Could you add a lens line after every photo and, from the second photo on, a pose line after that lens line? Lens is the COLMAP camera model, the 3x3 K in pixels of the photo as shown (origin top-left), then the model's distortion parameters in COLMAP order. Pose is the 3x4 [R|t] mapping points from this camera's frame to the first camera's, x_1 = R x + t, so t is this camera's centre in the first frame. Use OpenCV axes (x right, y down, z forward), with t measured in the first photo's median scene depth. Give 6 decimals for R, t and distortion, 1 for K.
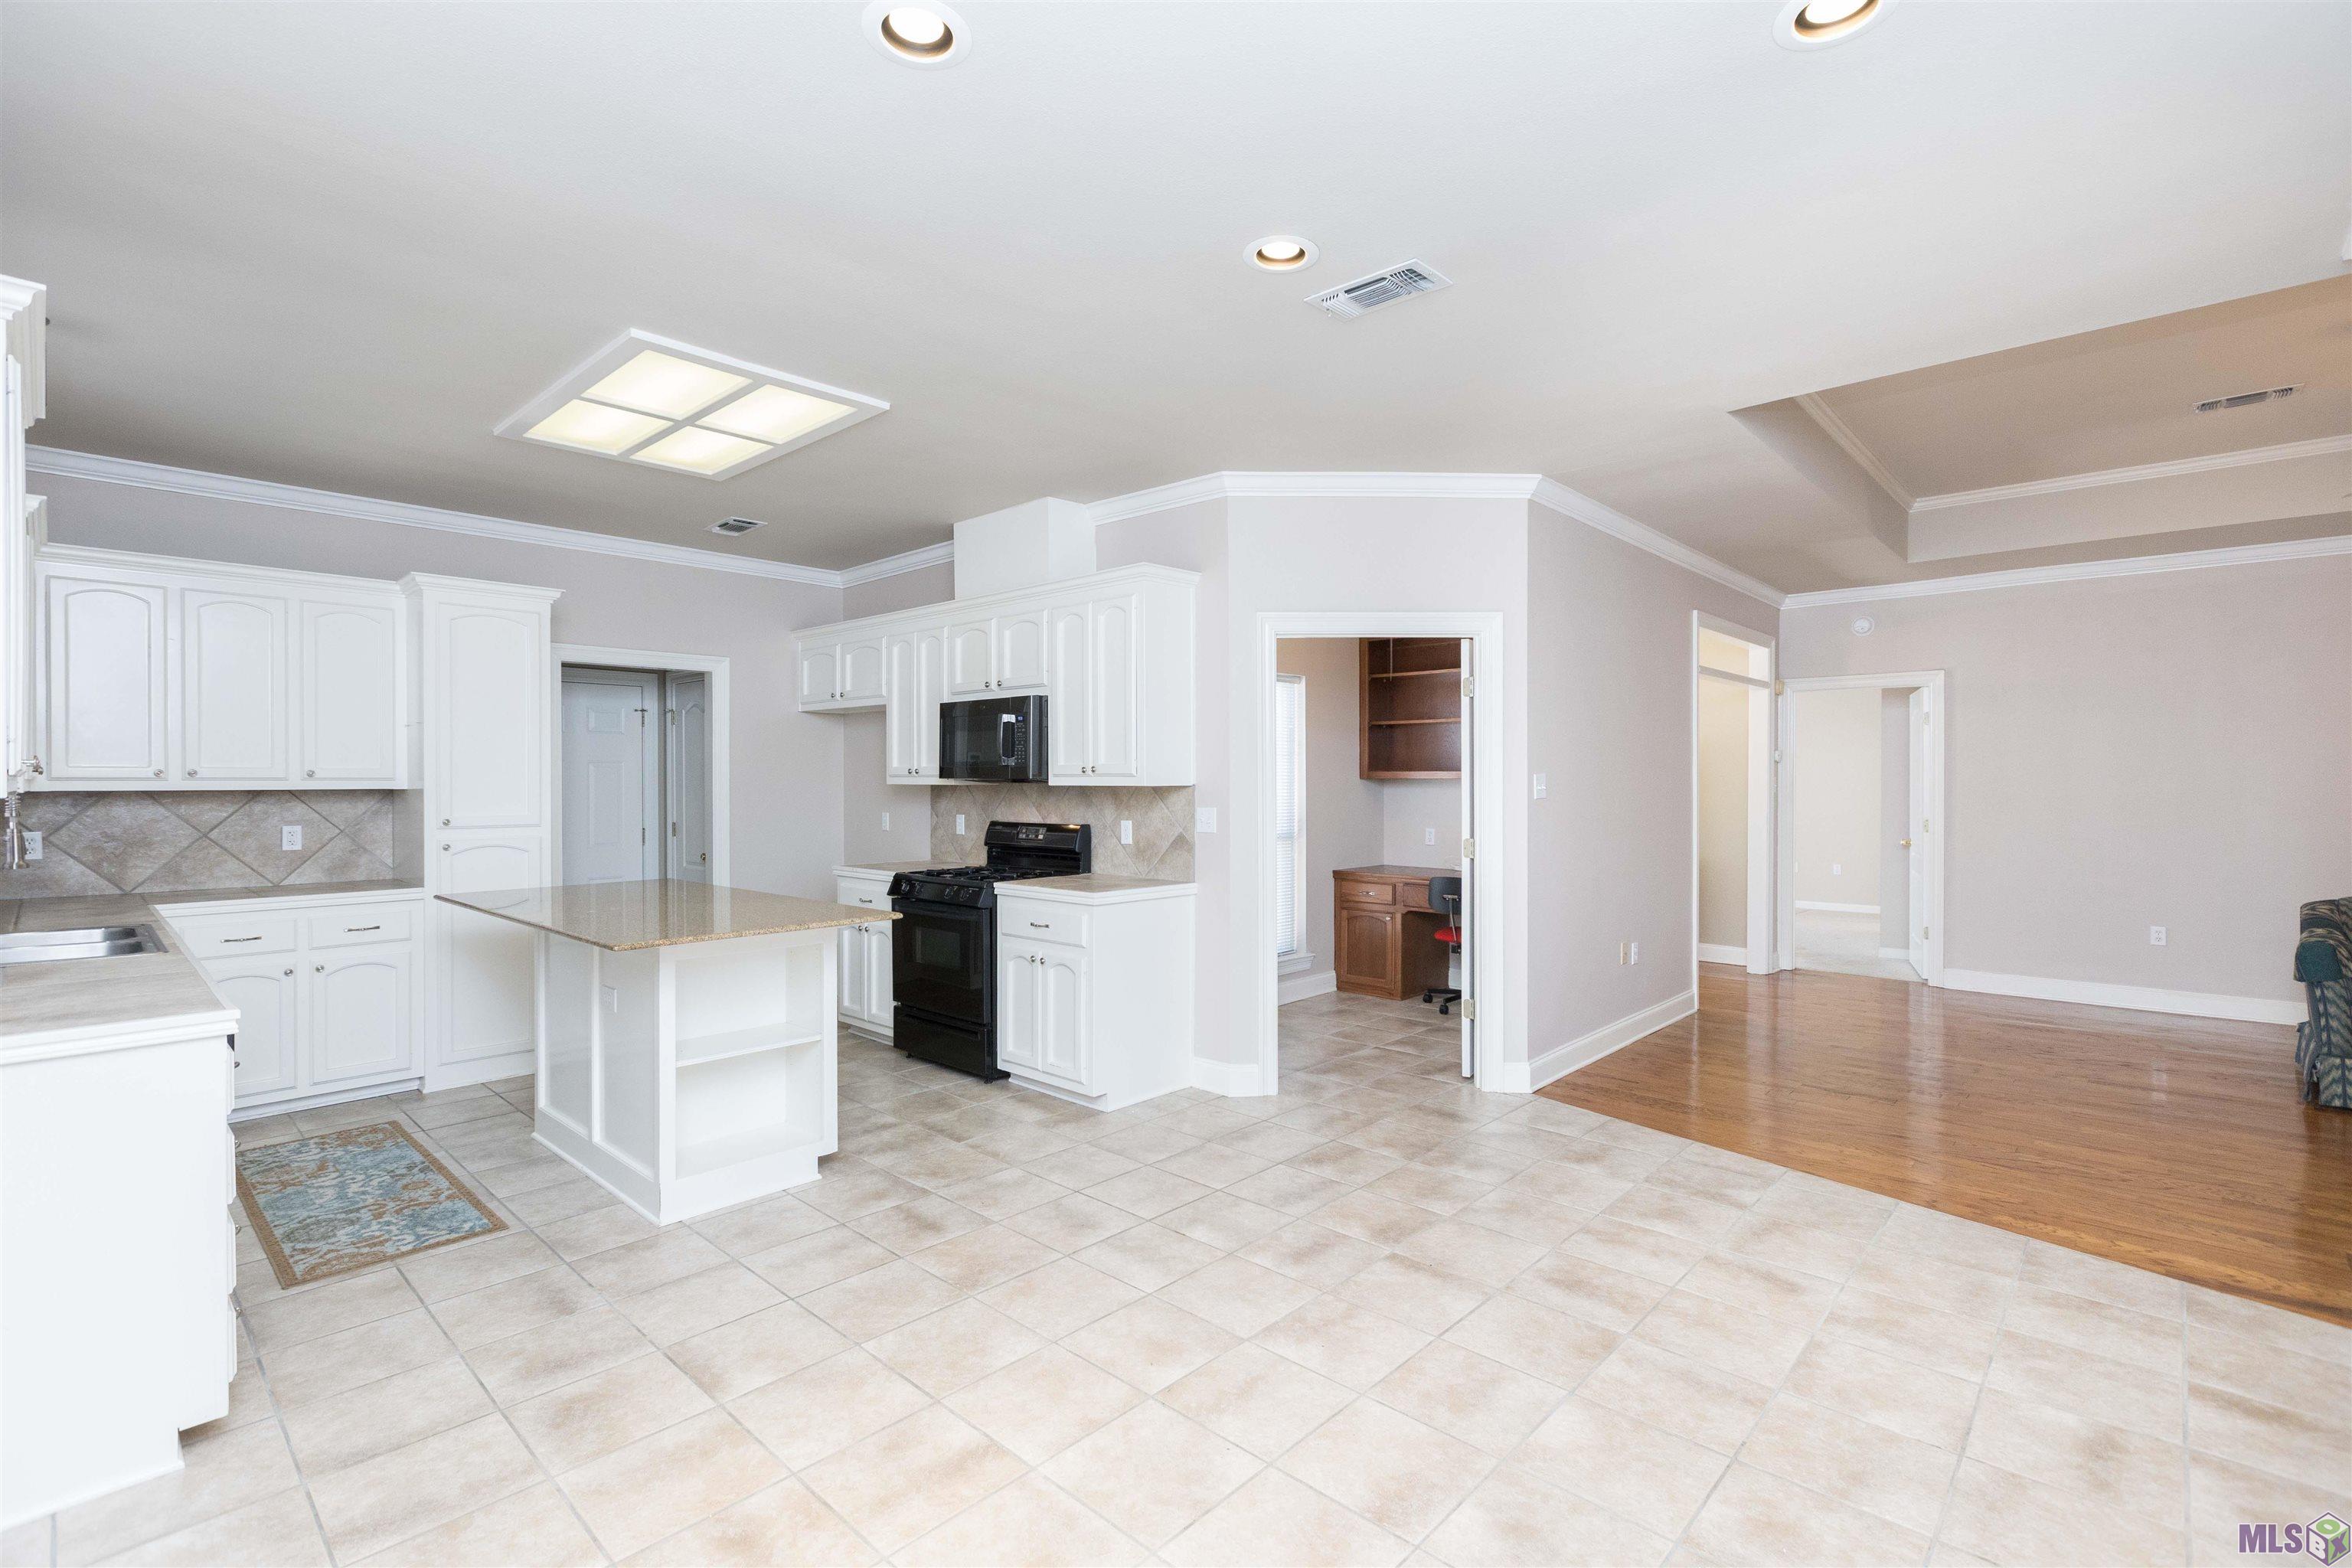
lens RADIAL K [[1055.8, 0, 1106.9], [0, 1055.8, 788.1], [0, 0, 1]] dist [0.012662, 0.000452]
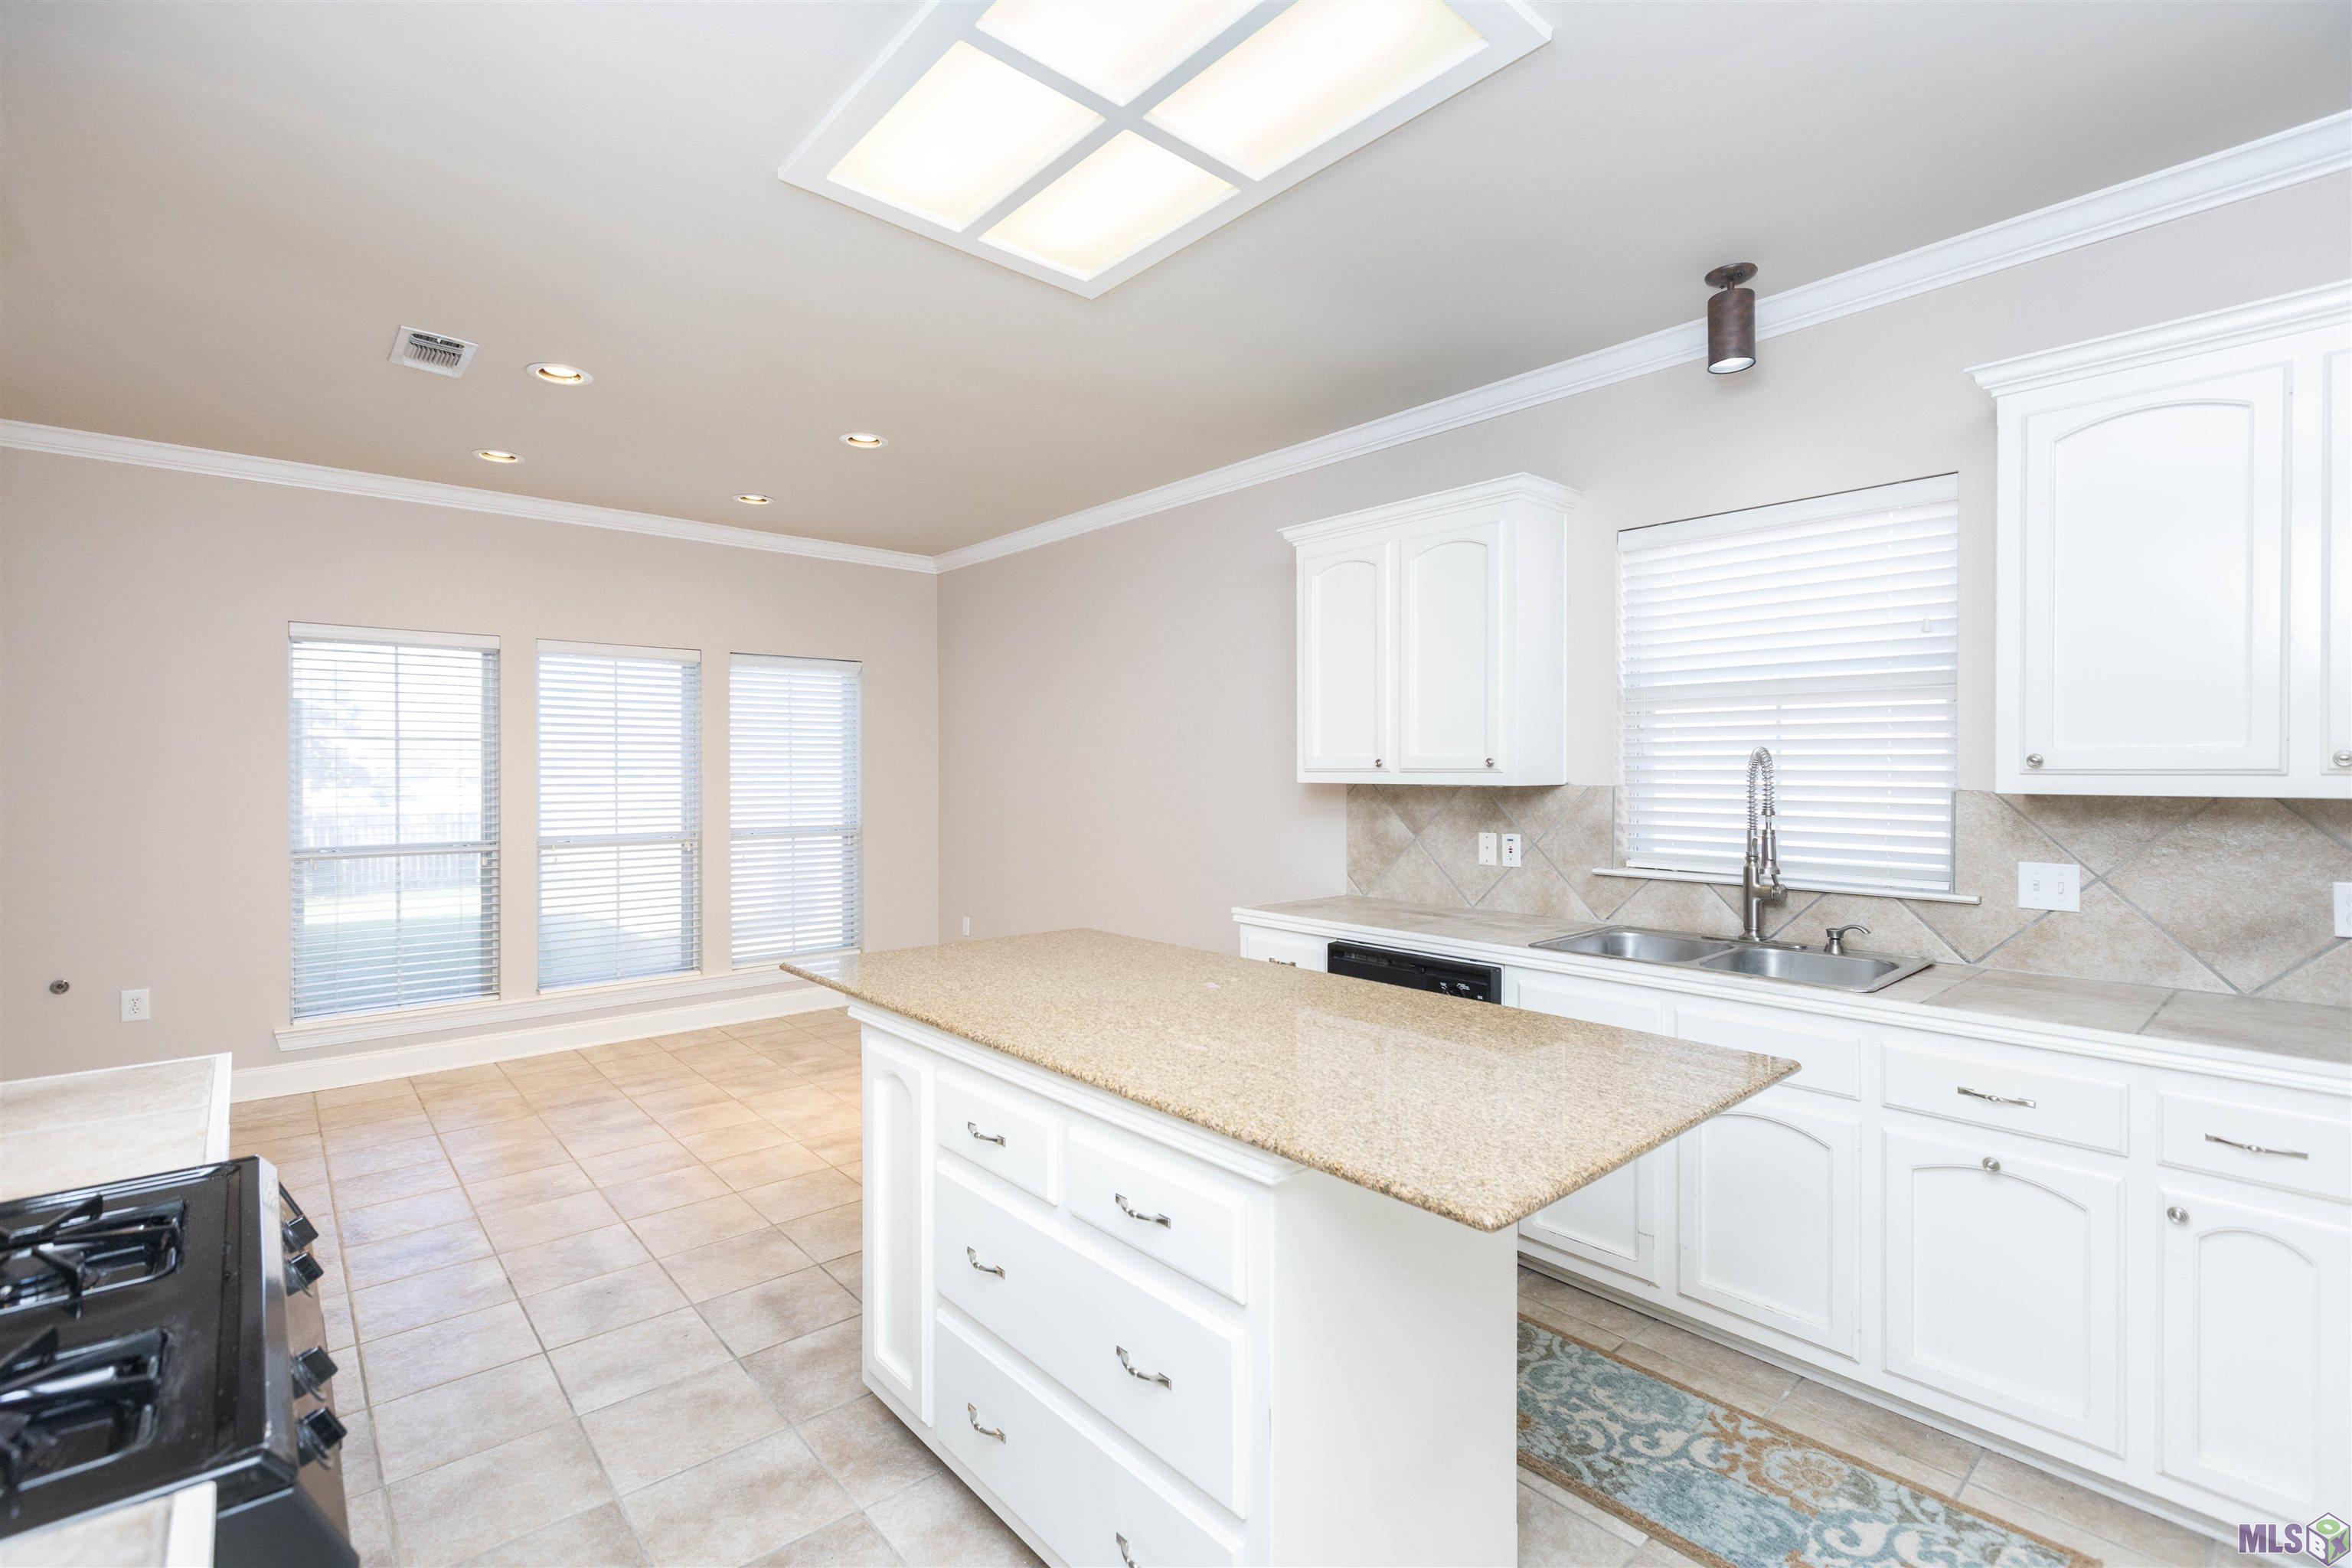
lens RADIAL K [[1055.8, 0, 1122.3], [0, 1055.8, 773.2], [0, 0, 1]] dist [0.012662, 0.000452]
pose [[-0.996314, 0.004577, 0.085662, -0.363624], [0.005644, 0.999909, 0.012217, -0.015851], [-0.085599, 0.012656, -0.996249, 1.261718]]
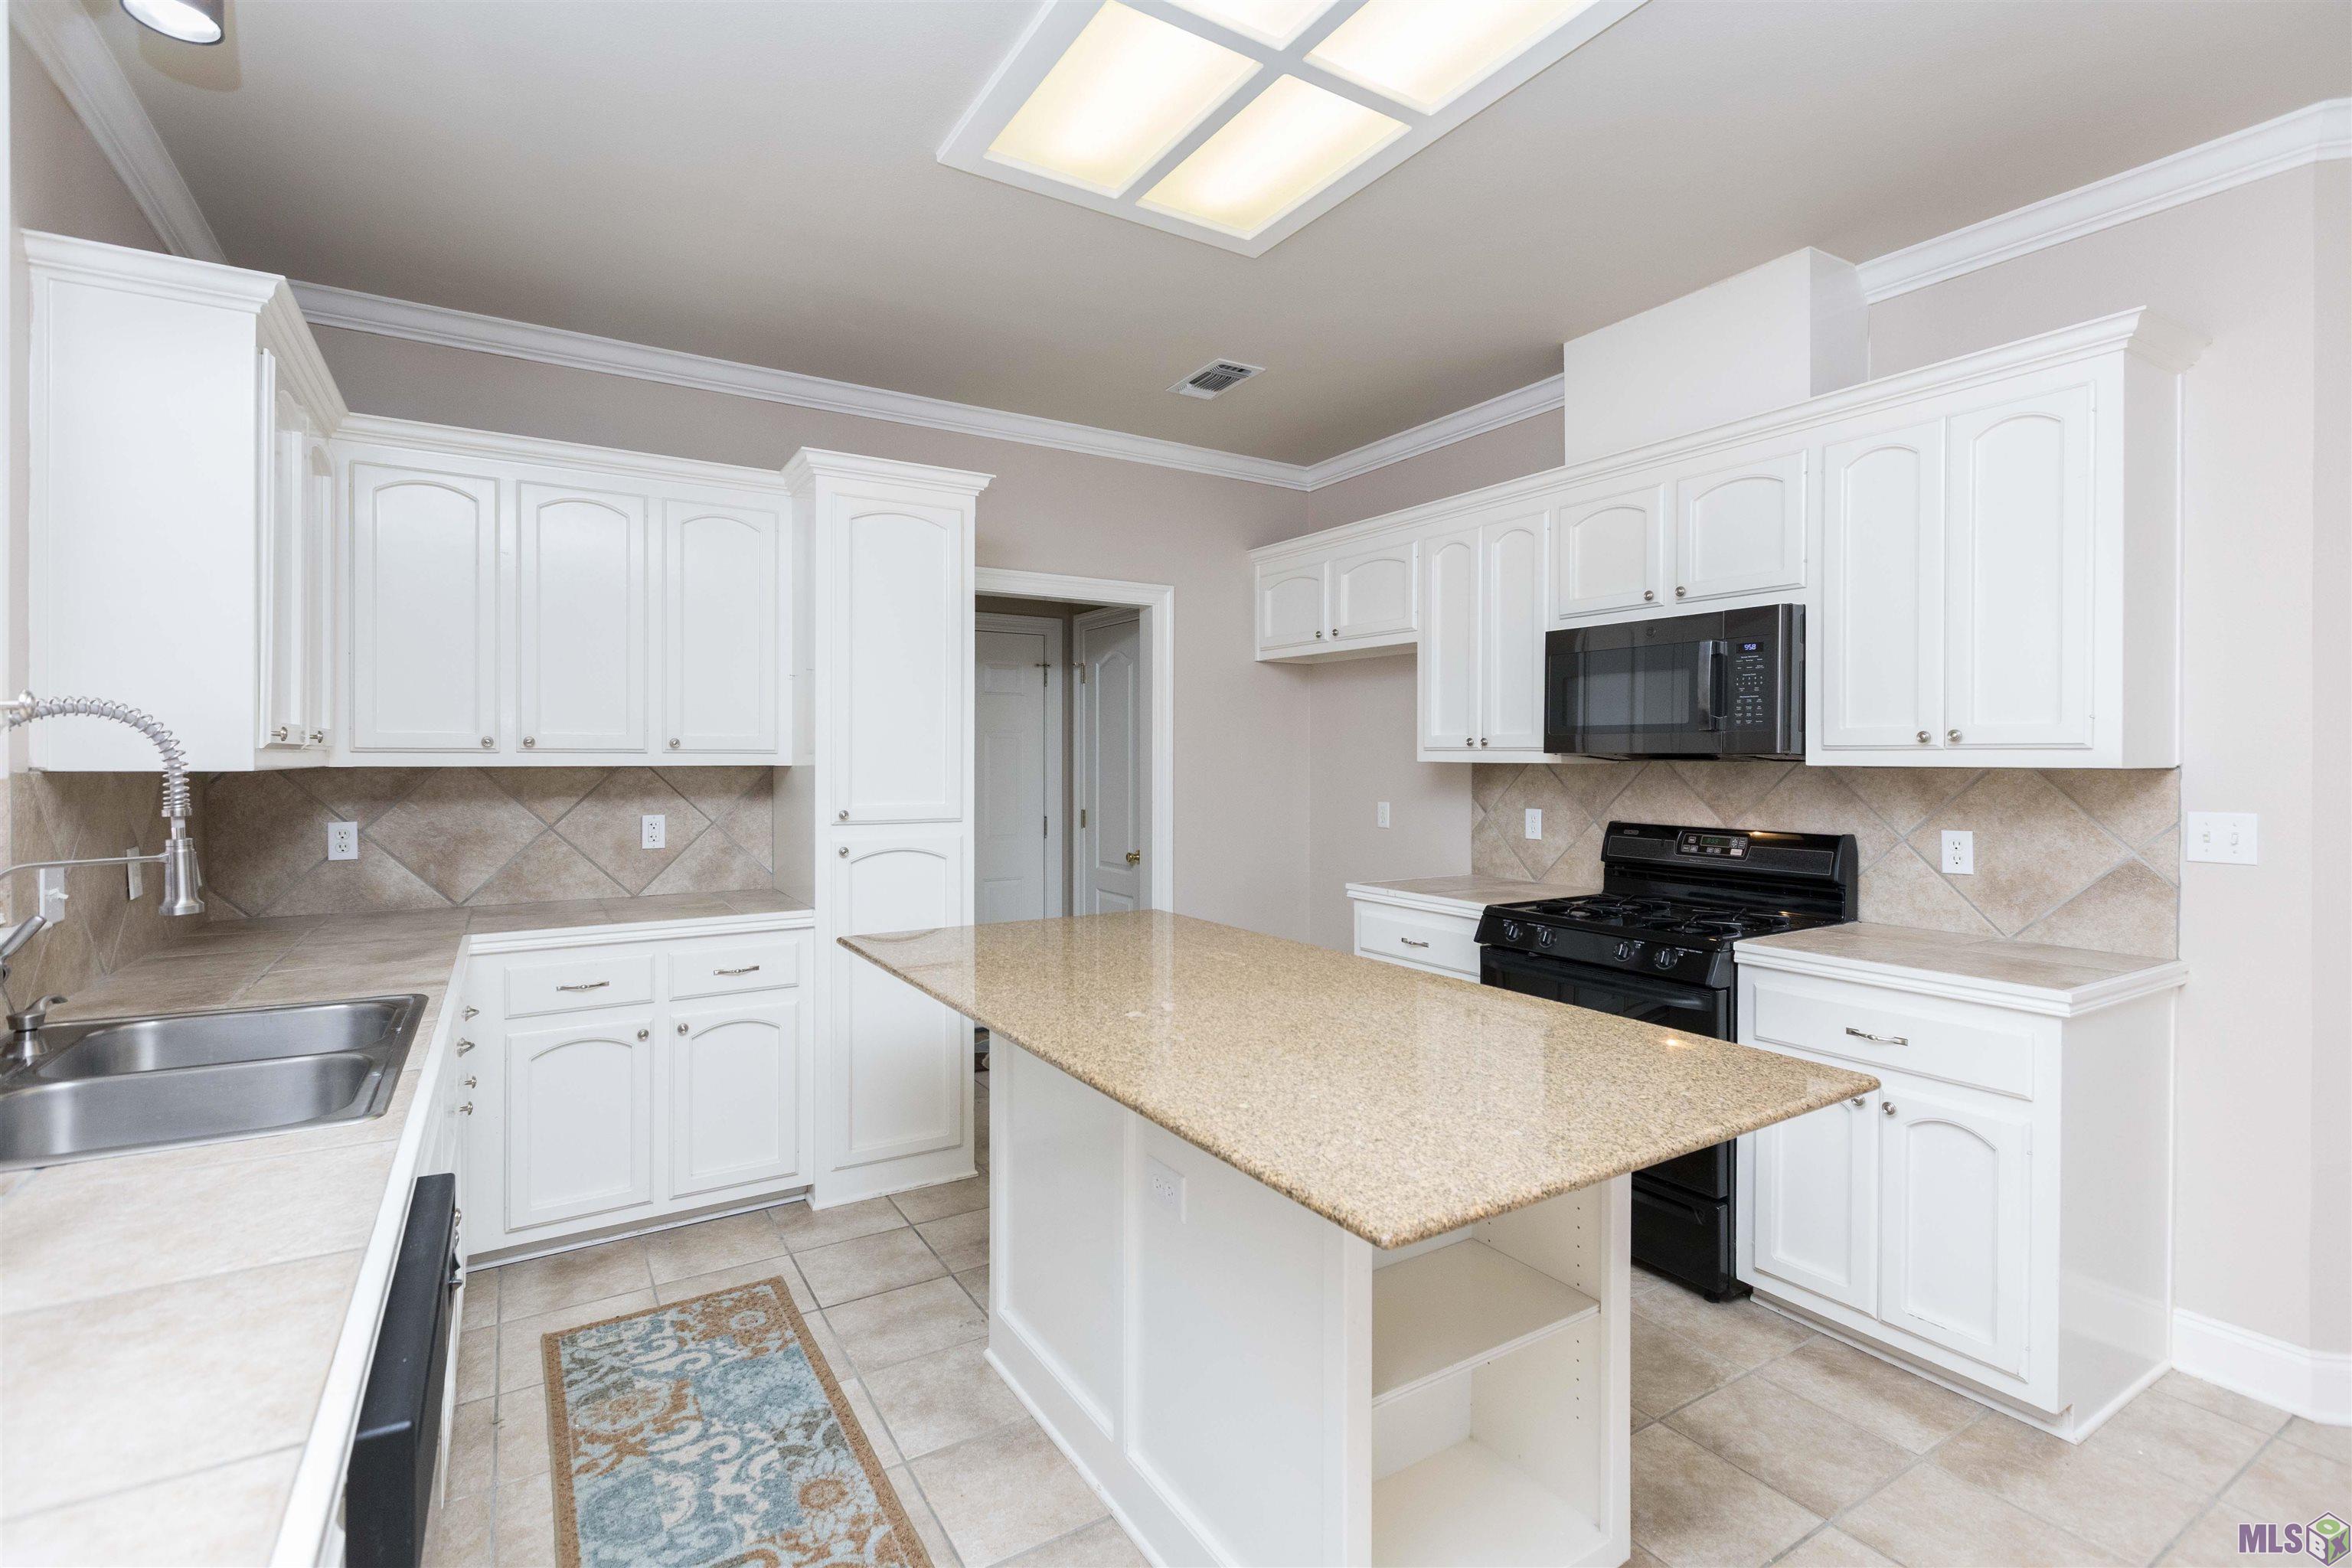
lens RADIAL K [[1055.8, 0, 1127.4], [0, 1055.8, 763.1], [0, 0, 1]] dist [0.012662, 0.000452]
pose [[0.968237, 0.004338, -0.249998, -0.277807], [-0.004895, 0.999987, -0.001608, -0.001166], [0.249988, 0.002781, 0.968245, 0.389719]]
